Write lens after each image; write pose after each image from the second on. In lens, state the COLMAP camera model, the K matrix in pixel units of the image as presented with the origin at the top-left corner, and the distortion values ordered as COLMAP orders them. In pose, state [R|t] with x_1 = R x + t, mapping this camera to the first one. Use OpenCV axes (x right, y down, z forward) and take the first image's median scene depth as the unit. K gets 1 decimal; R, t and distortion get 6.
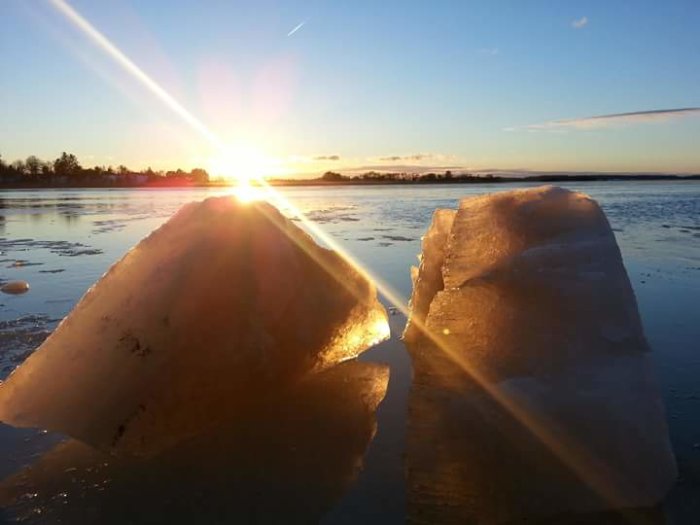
lens RADIAL K [[611.2, 0, 350.0], [0, 611.2, 262.5], [0, 0, 1]] dist [0.077635, -0.130505]
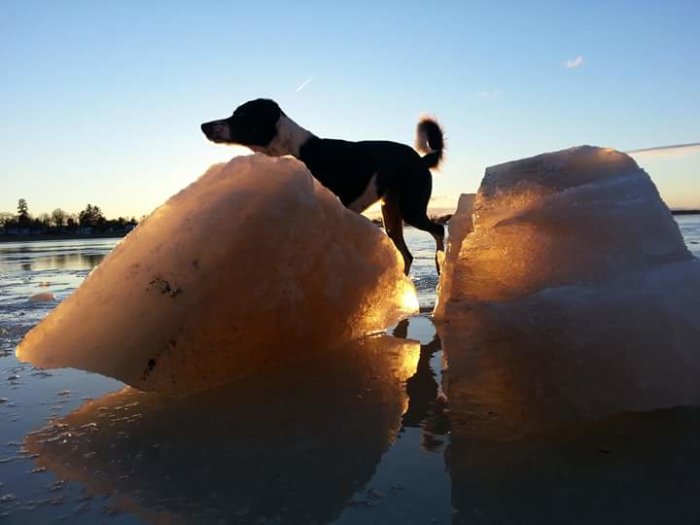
lens RADIAL K [[611.2, 0, 350.0], [0, 611.2, 262.5], [0, 0, 1]] dist [0.077635, -0.130505]
pose [[0.999273, -0.023438, -0.030080, -0.015337], [0.020941, 0.996510, -0.080803, 0.132427], [0.031869, 0.080115, 0.996276, 0.015050]]
